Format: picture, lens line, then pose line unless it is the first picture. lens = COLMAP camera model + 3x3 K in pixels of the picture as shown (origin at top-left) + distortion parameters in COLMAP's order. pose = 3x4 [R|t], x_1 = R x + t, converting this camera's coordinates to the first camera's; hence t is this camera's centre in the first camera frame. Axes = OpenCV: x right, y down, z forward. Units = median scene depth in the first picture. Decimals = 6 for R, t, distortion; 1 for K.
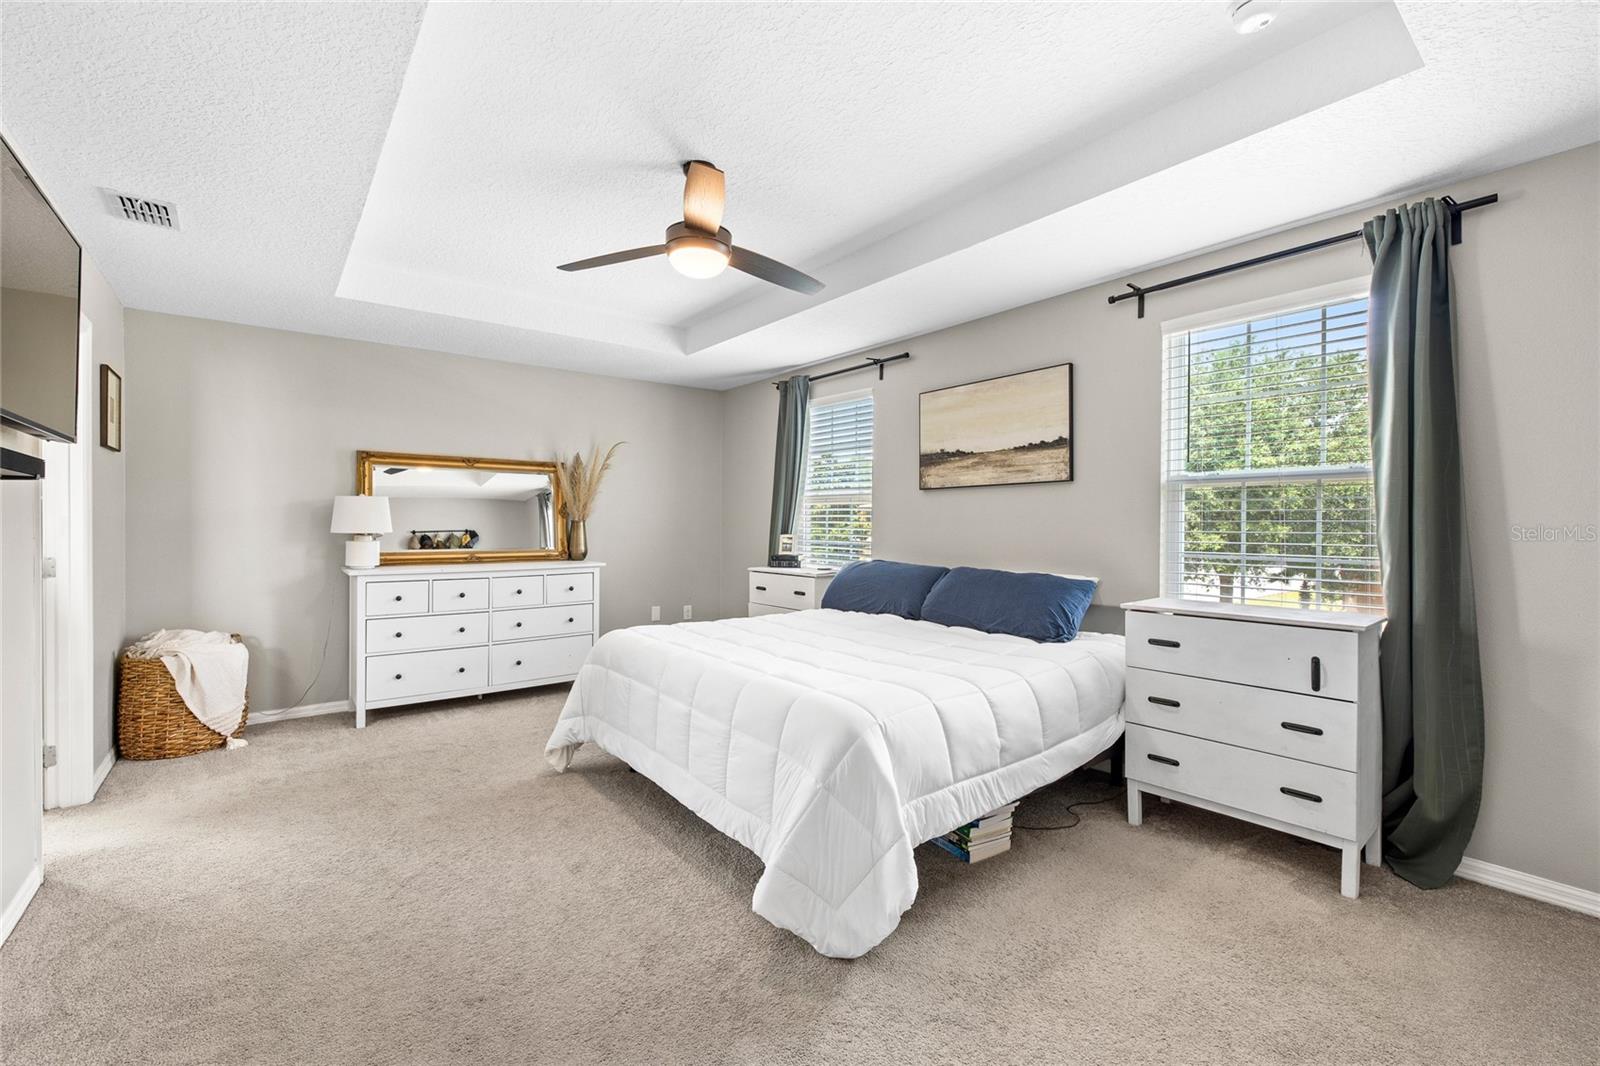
lens RADIAL K [[685.9, 0, 793.8], [0, 685.9, 526.6], [0, 0, 1]] dist [0.002621, -0.000987]
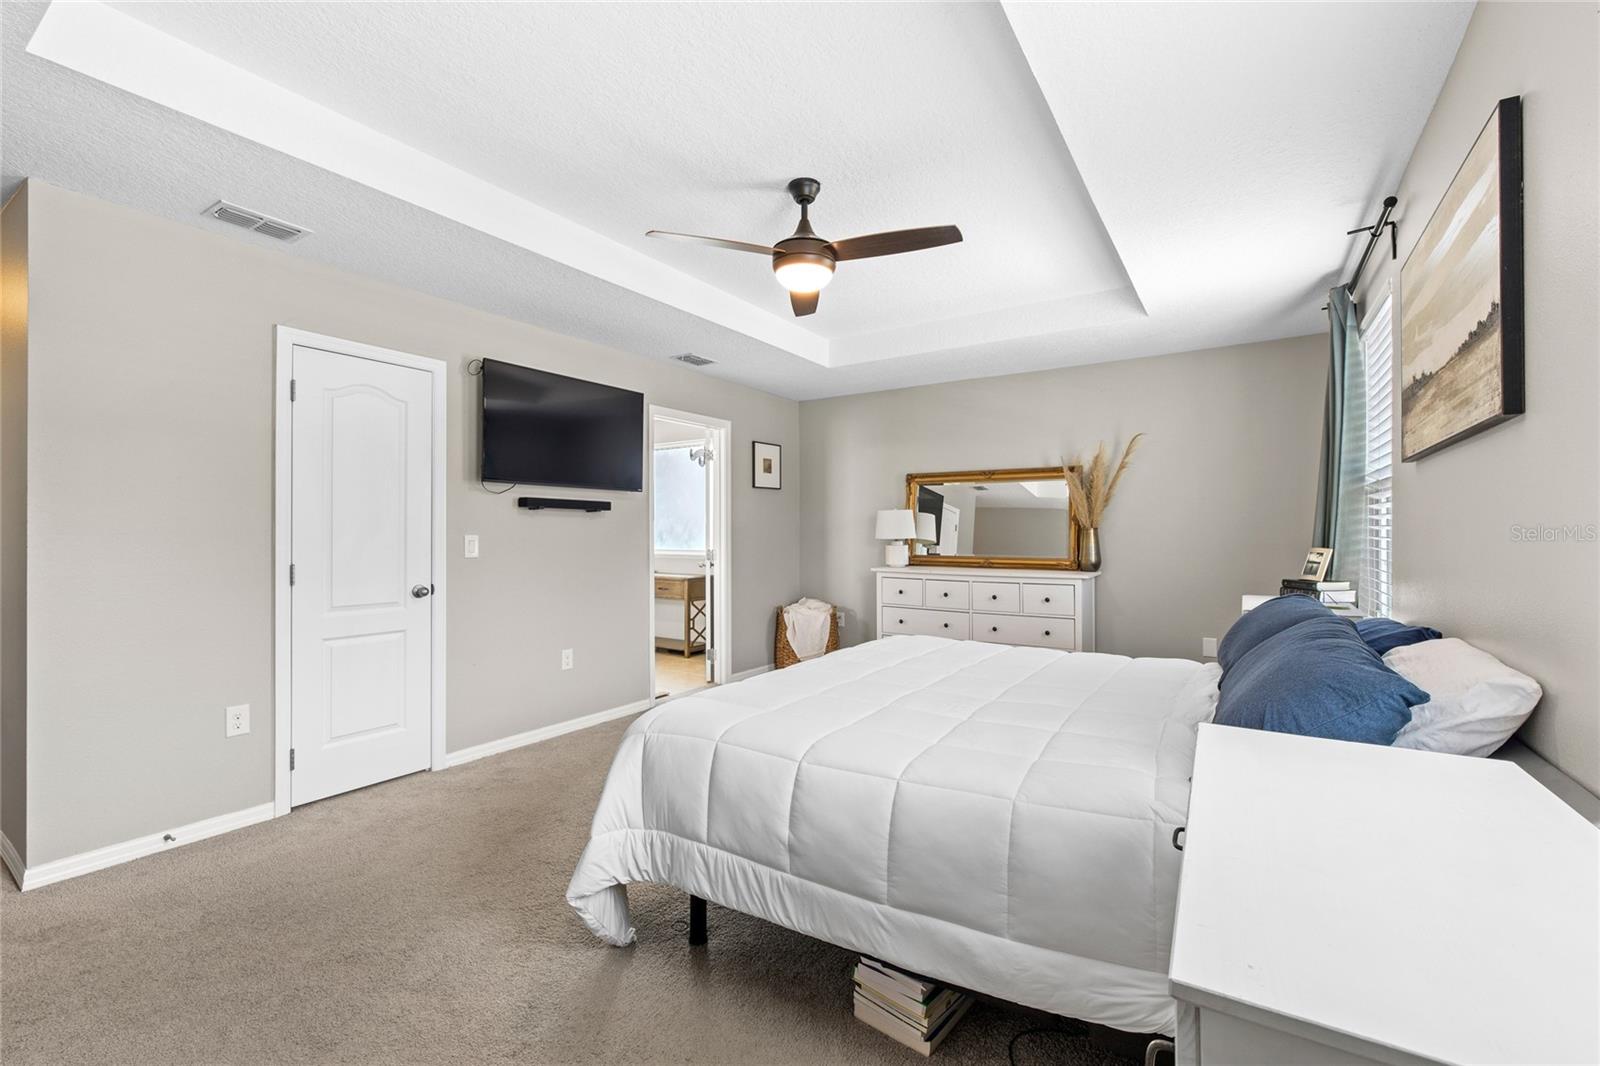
lens RADIAL K [[685.9, 0, 789.7], [0, 685.9, 533.7], [0, 0, 1]] dist [0.002621, -0.000987]
pose [[0.303855, 0.000989, -0.952718, 0.640021], [-0.001302, 0.999999, 0.000623, -0.000995], [0.952717, 0.001052, 0.303856, 0.511708]]
